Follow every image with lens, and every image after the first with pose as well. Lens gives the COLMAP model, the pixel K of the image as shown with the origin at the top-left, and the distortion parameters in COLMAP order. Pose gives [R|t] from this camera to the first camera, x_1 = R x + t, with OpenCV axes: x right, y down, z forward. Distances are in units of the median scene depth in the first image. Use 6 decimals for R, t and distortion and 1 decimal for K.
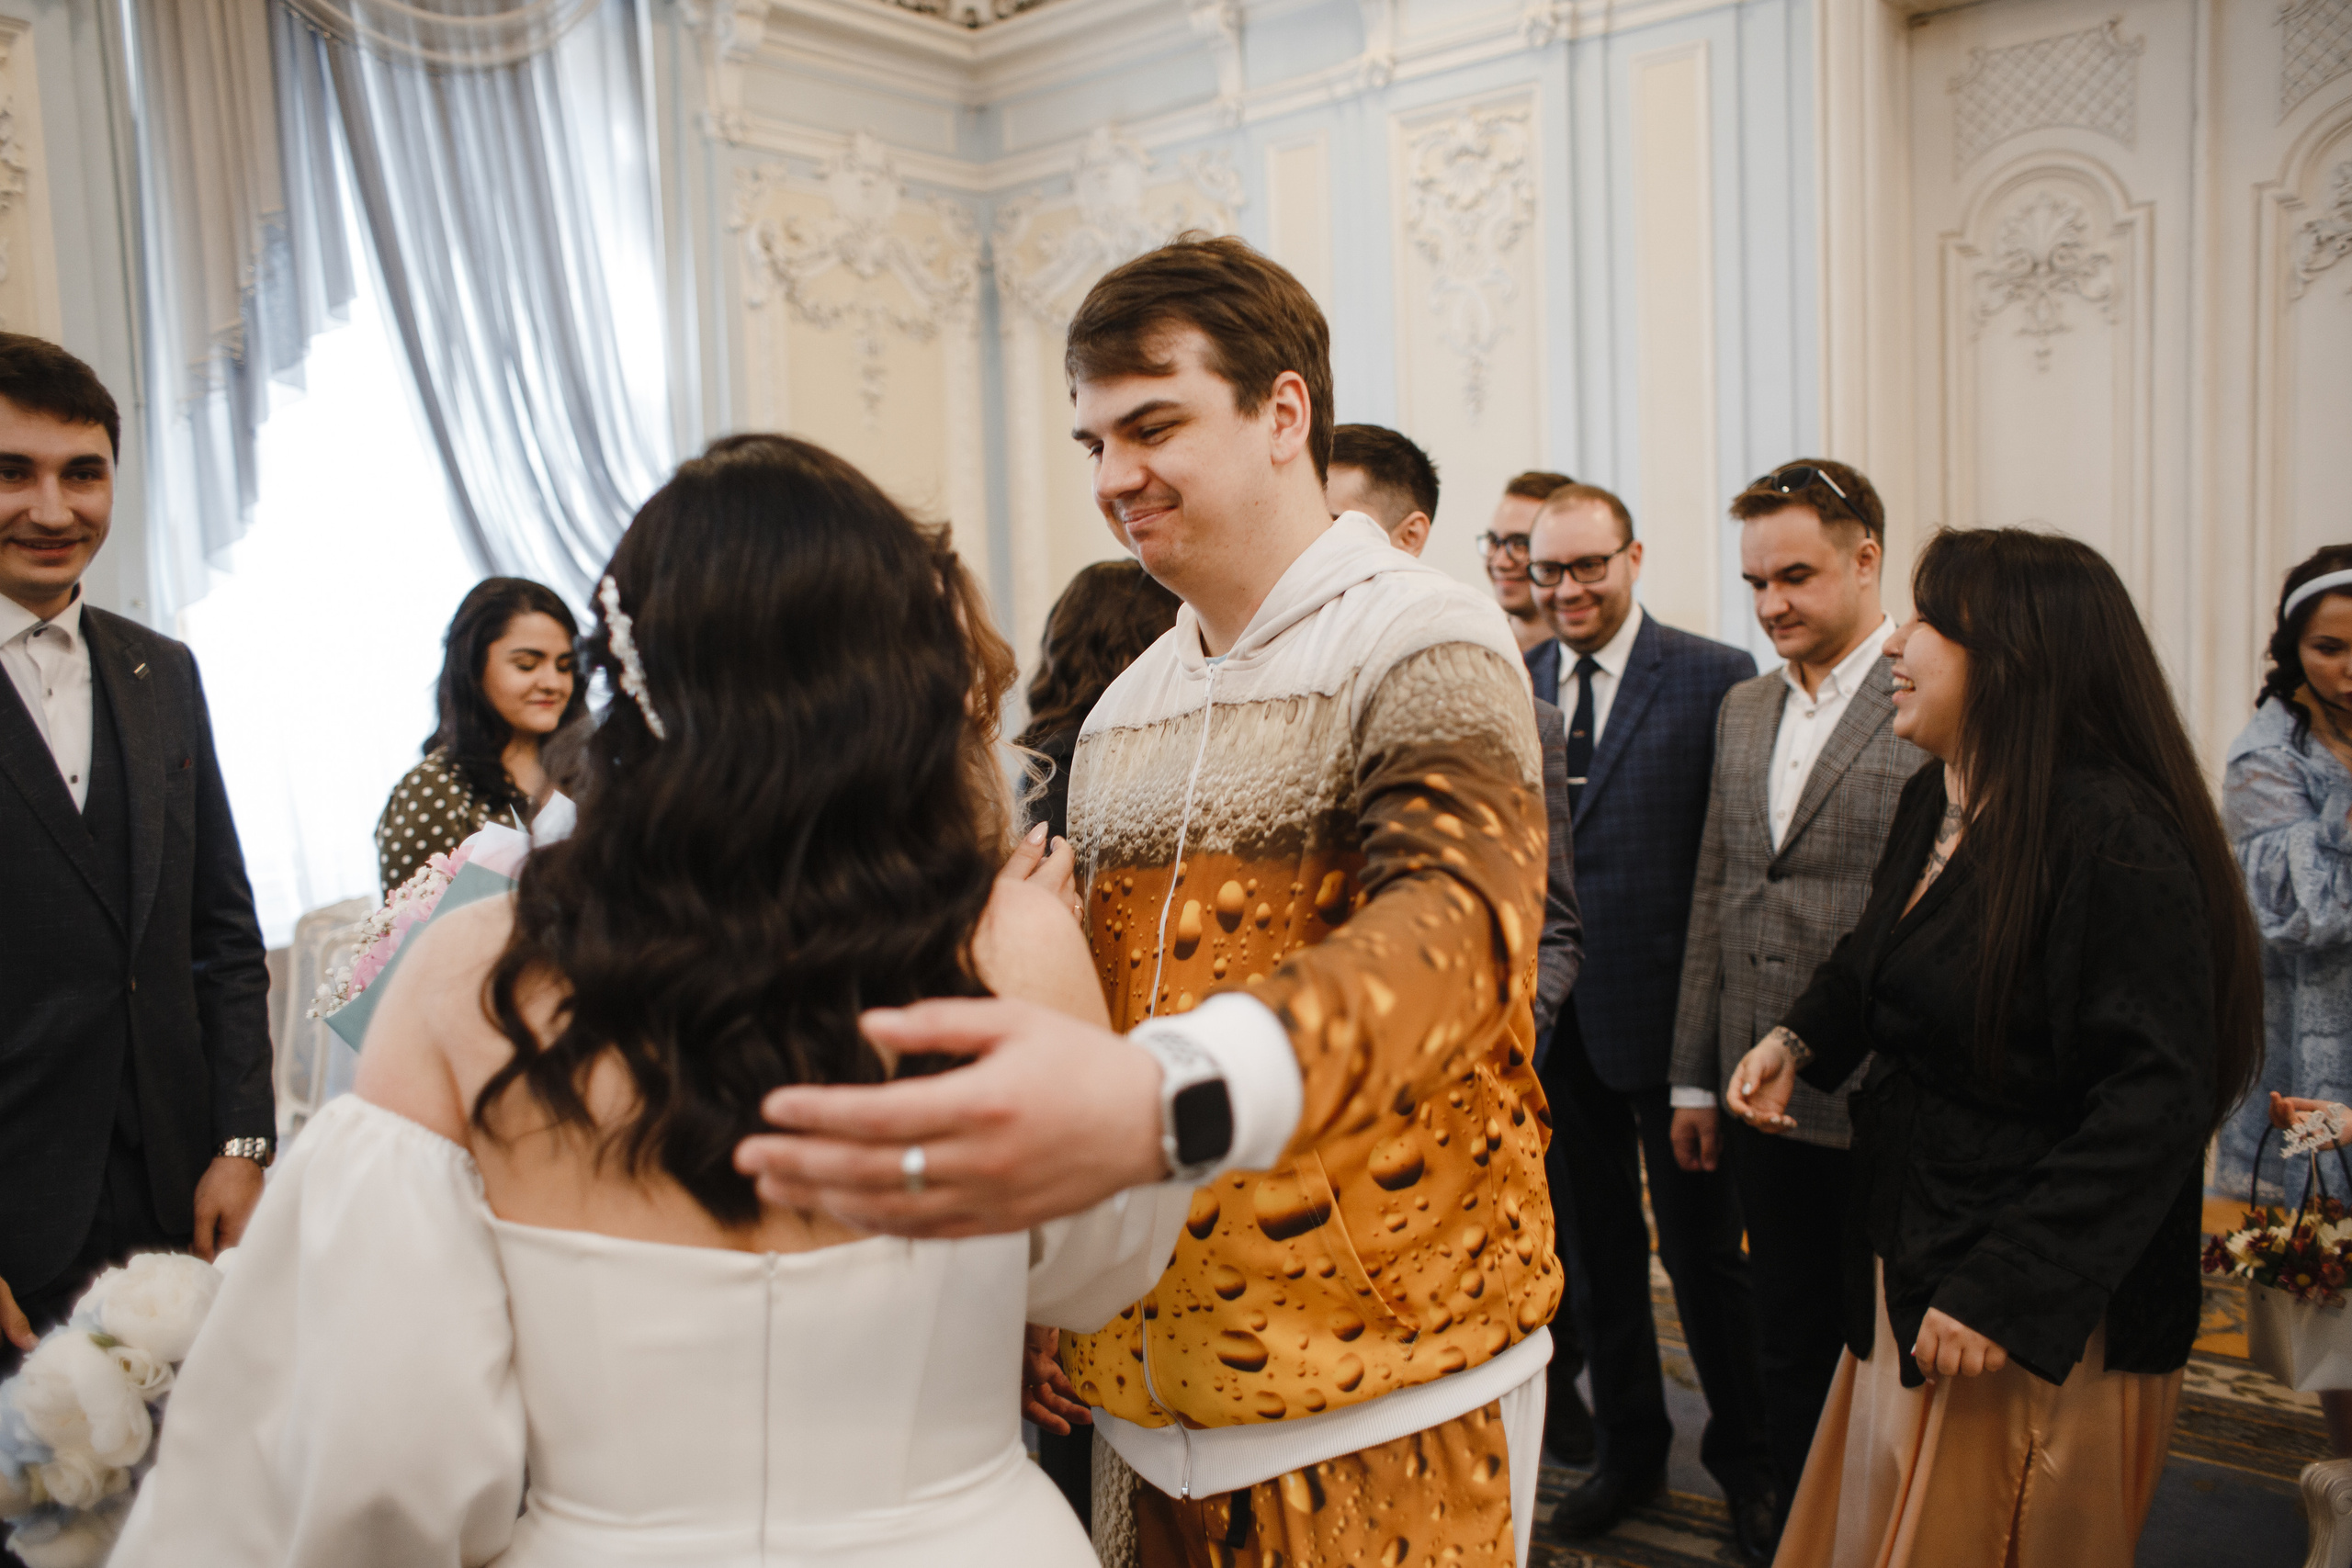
lens RADIAL K [[1851.2, 0, 1181.8], [0, 1851.2, 783.8], [0, 0, 1]] dist [-0.105883, 0.140075]
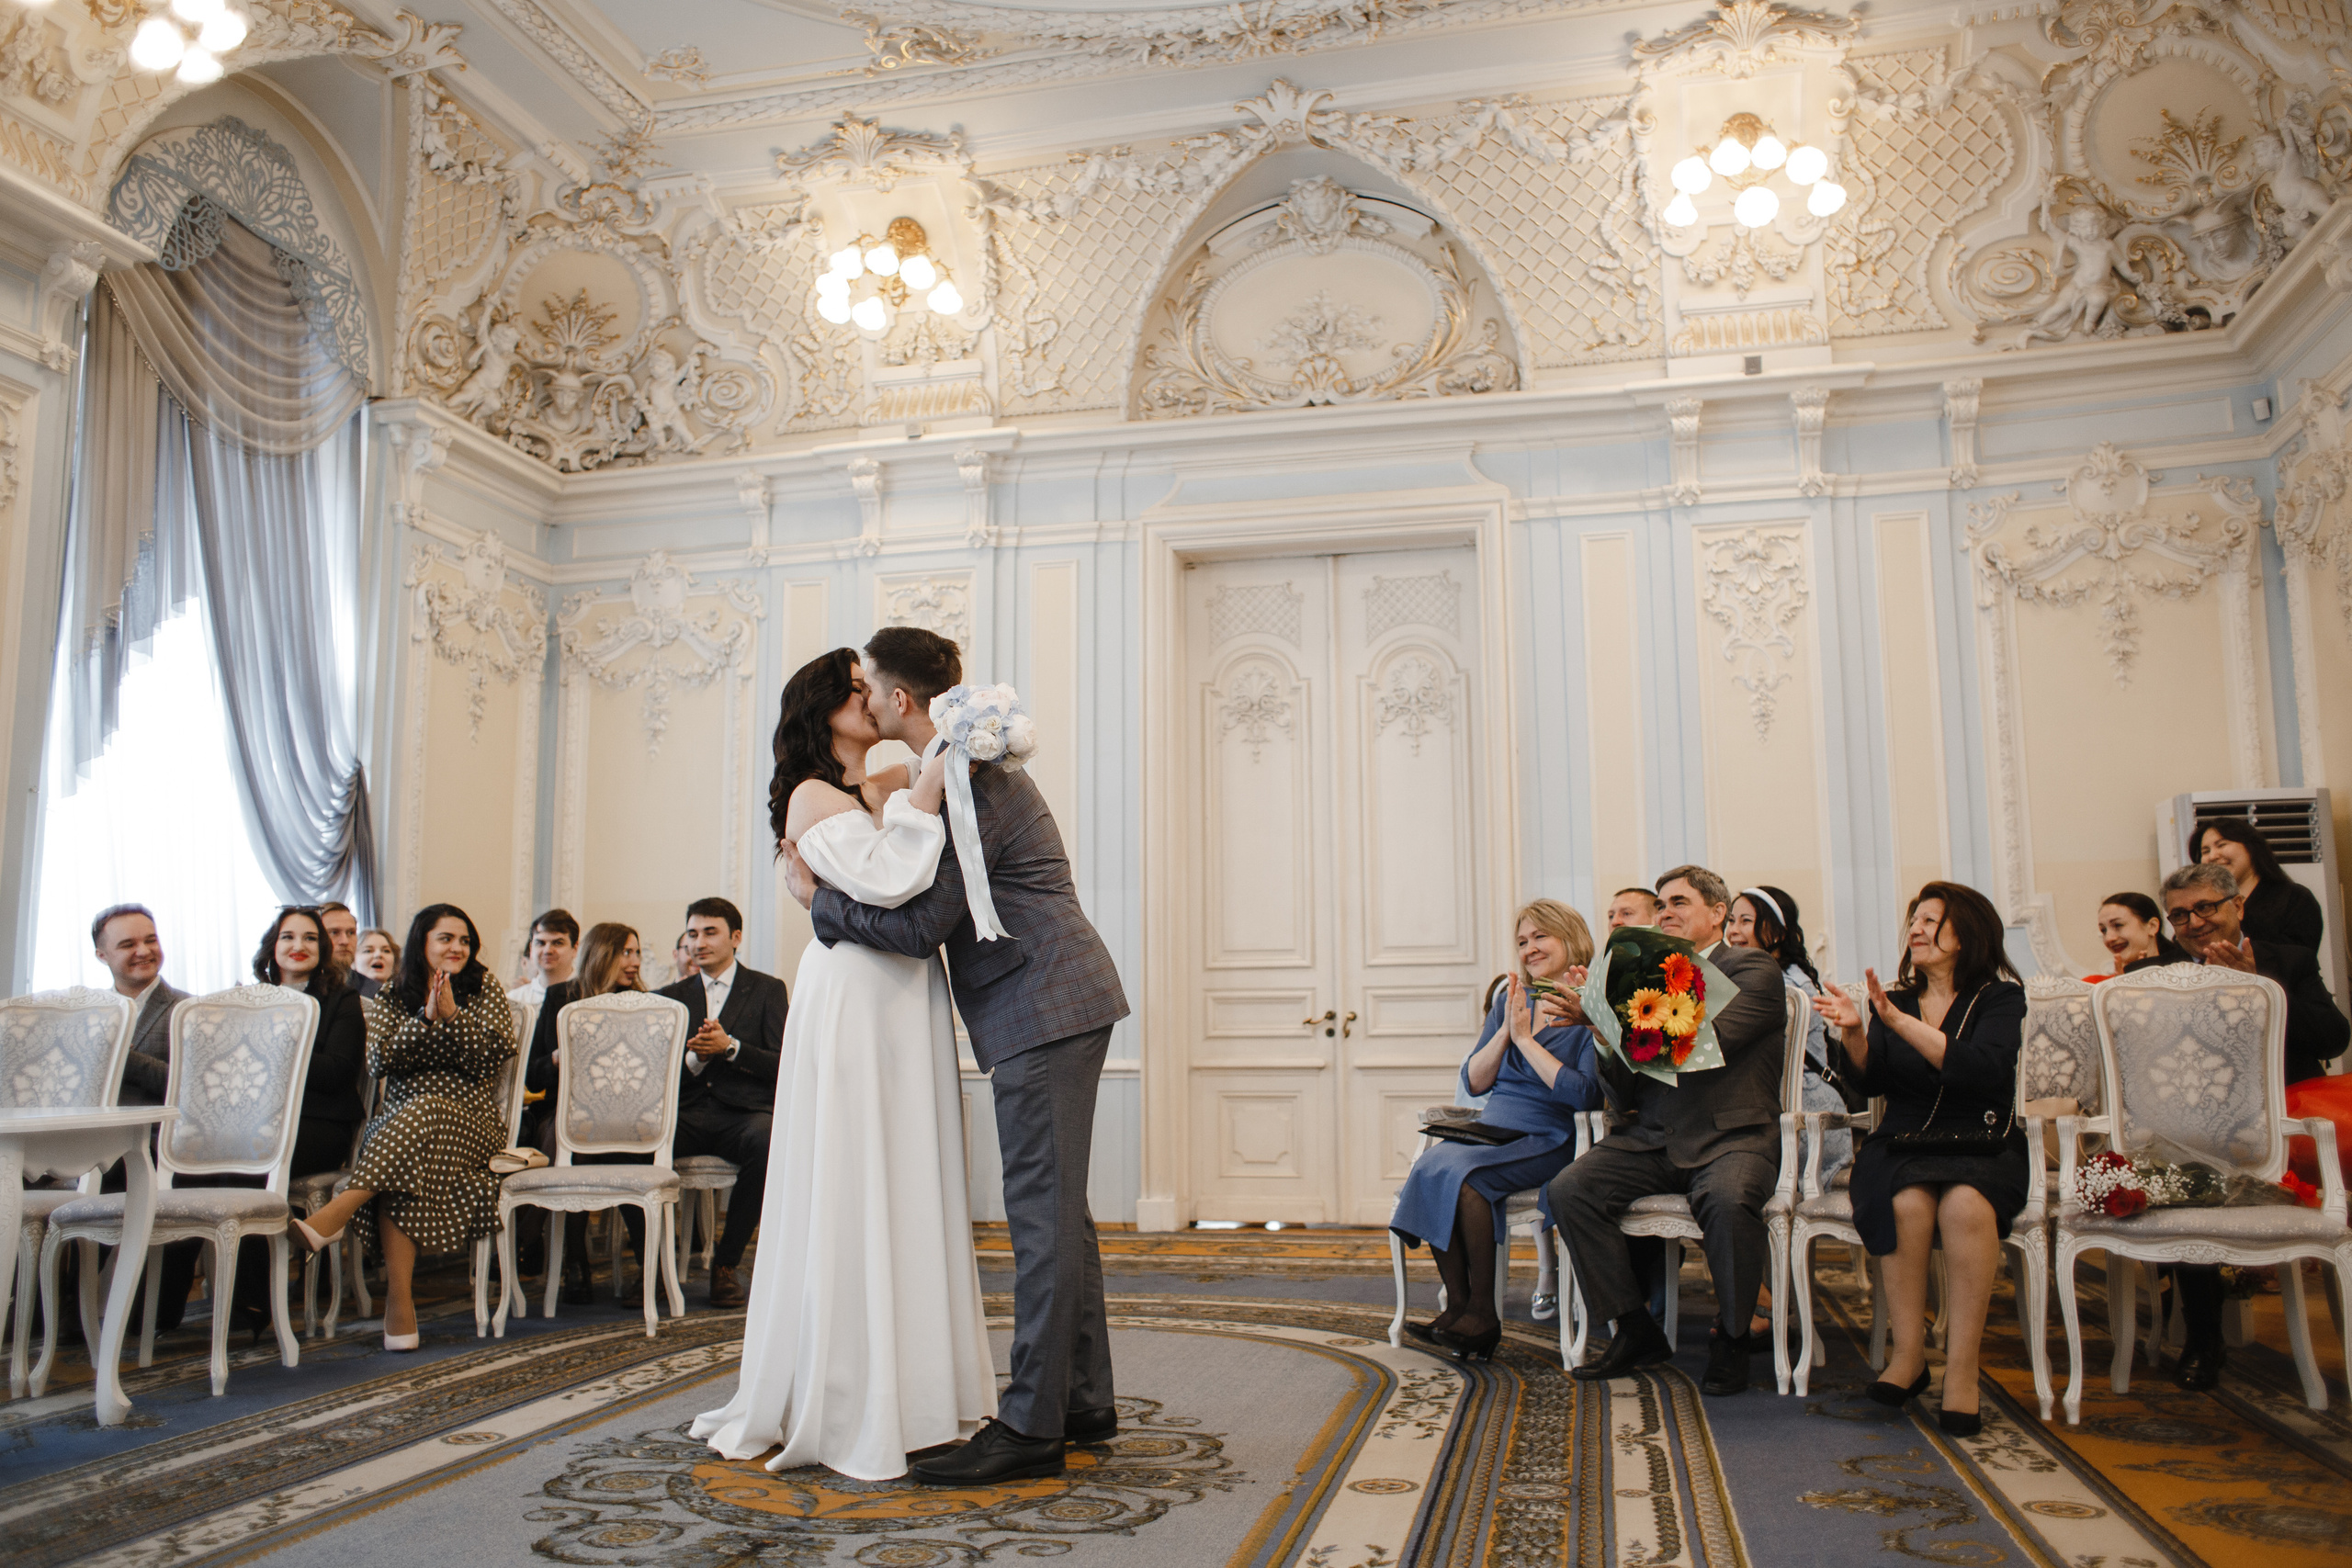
lens RADIAL K [[1864.1, 0, 1170.8], [0, 1864.1, 781.6], [0, 0, 1]] dist [-0.102272, 0.135635]
pose [[0.899578, 0.093403, 0.426656, -0.365556], [0.008812, 0.972785, -0.231540, 0.205107], [-0.436672, 0.212048, 0.874273, -0.536637]]
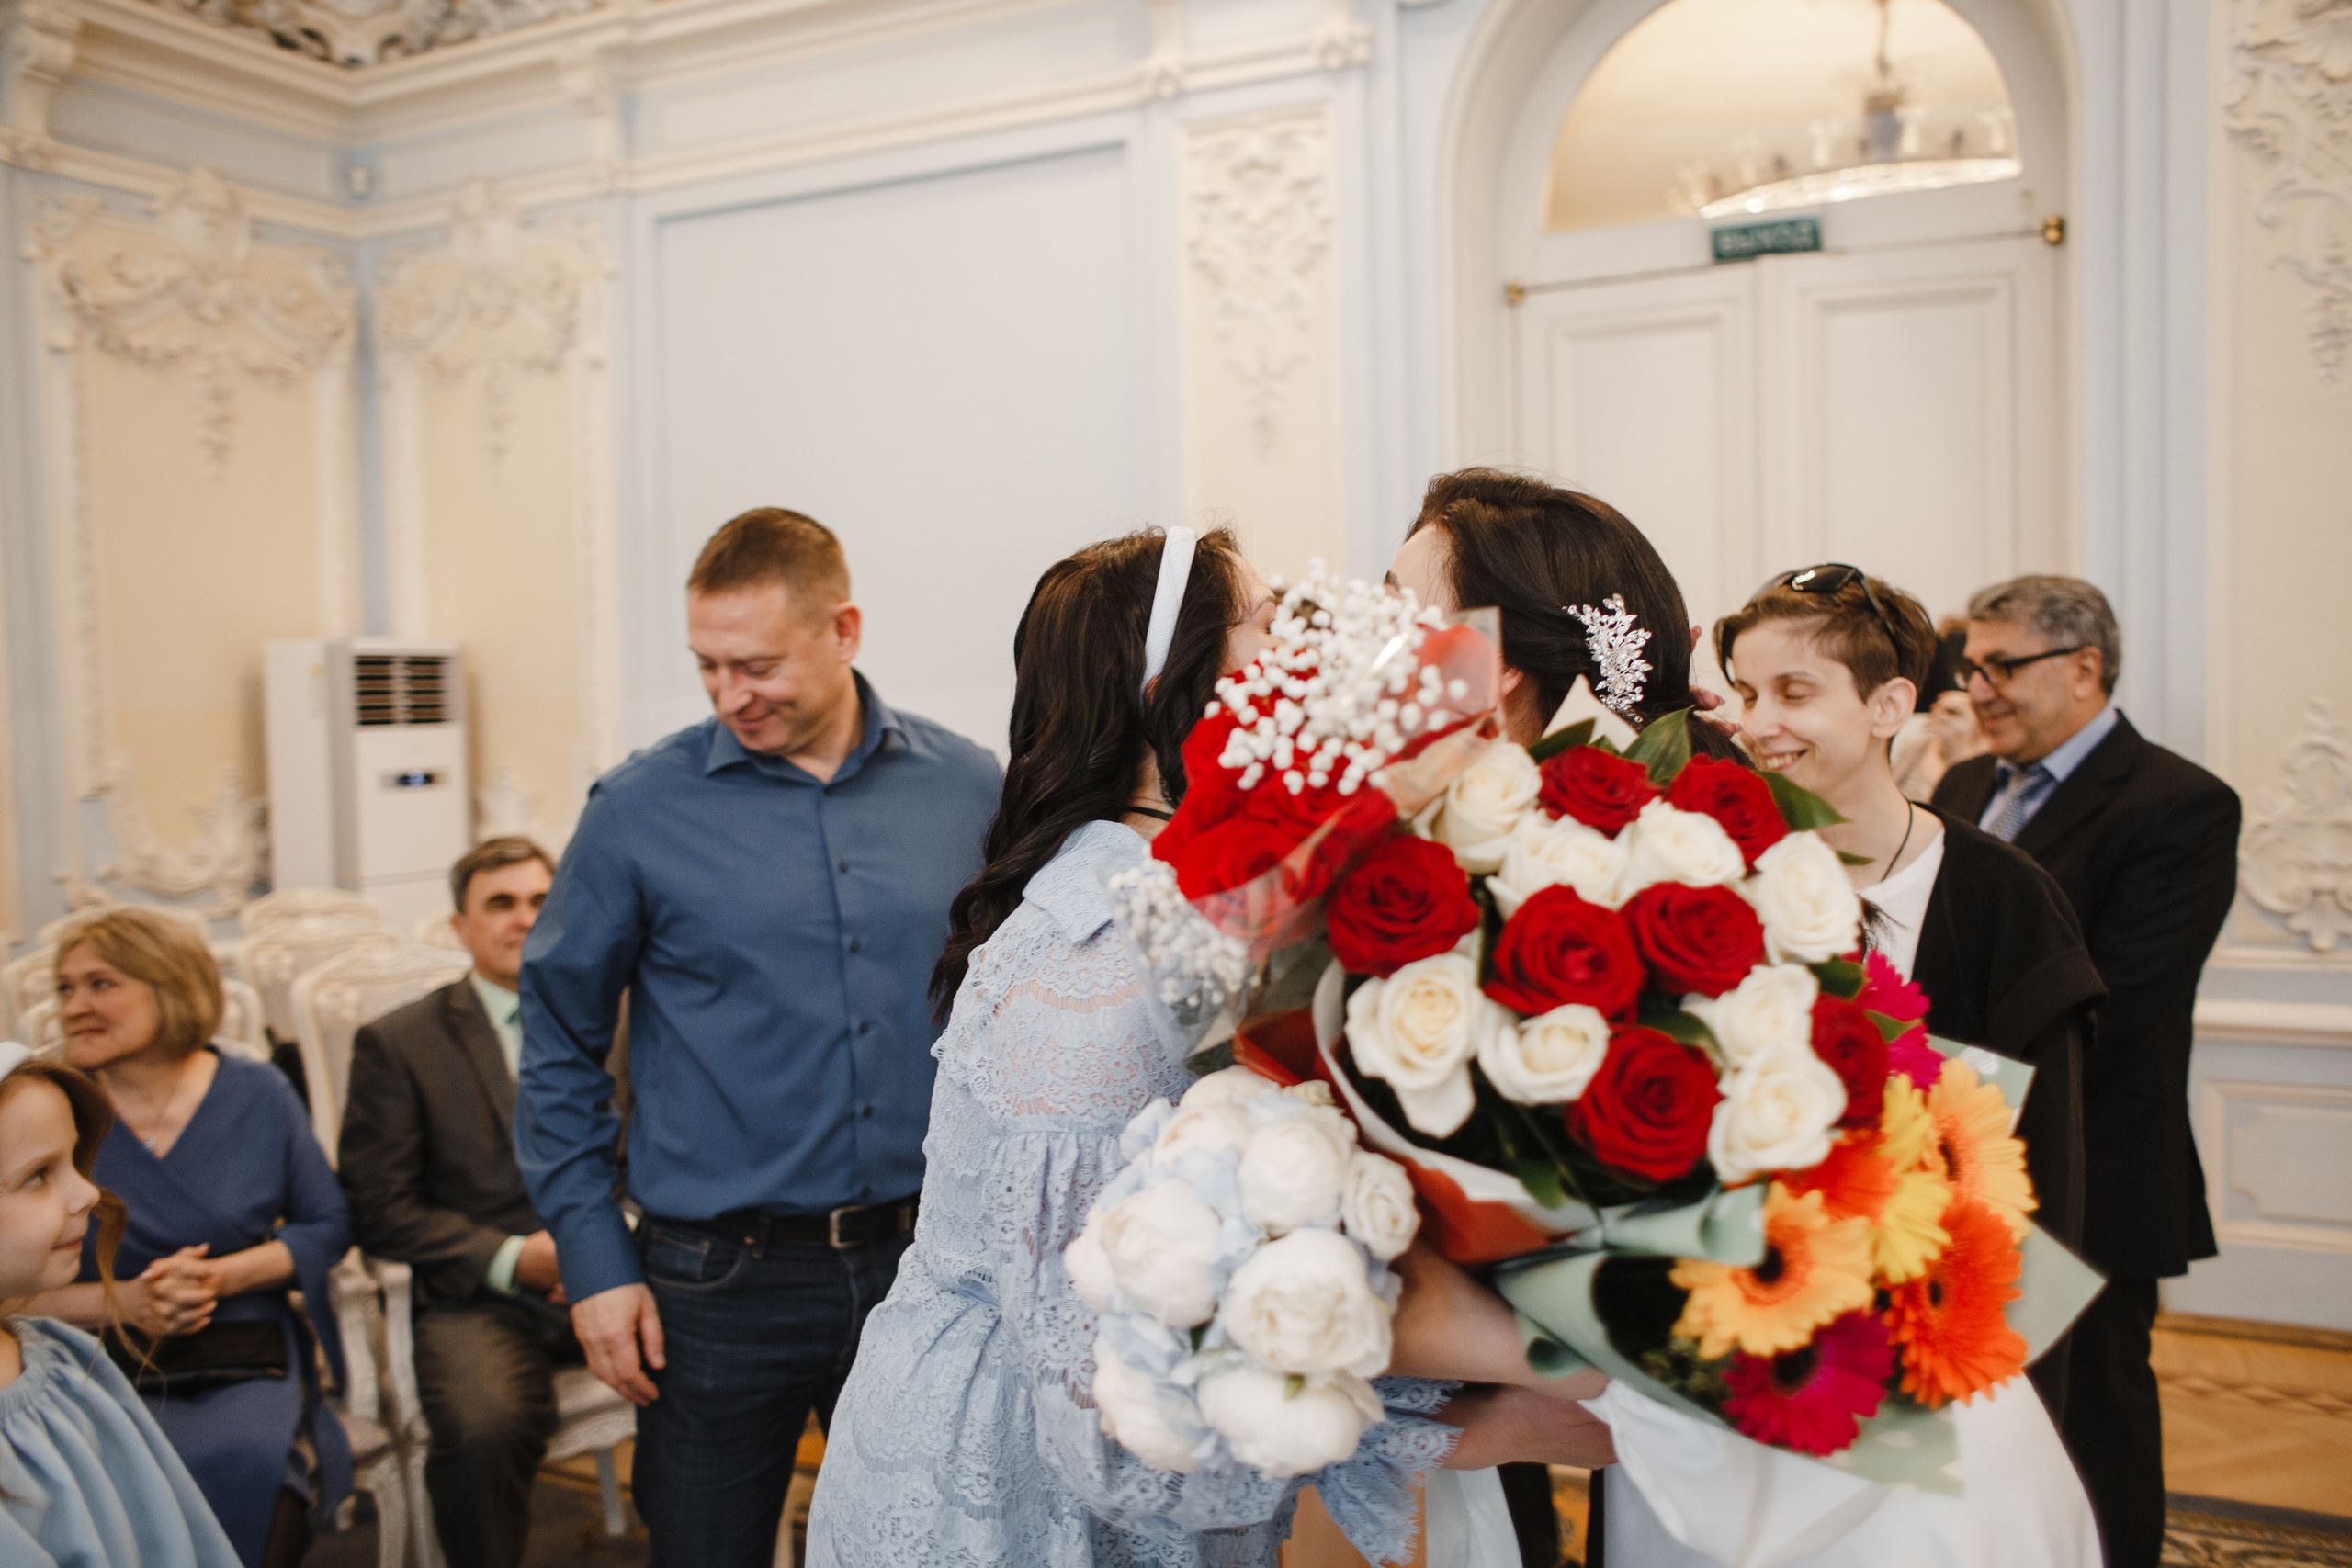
lens RADIAL K [[1864.1, 0, 1170.8], [0, 1864.1, 781.6], [0, 0, 1]] dist [-0.102272, 0.135635]
pose [[-0.242934, 0.002634, 0.970039, -0.325521], [0.118501, 0.992587, 0.026982, 0.013625], [-0.962778, 0.121505, -0.241445, 0.148622]]
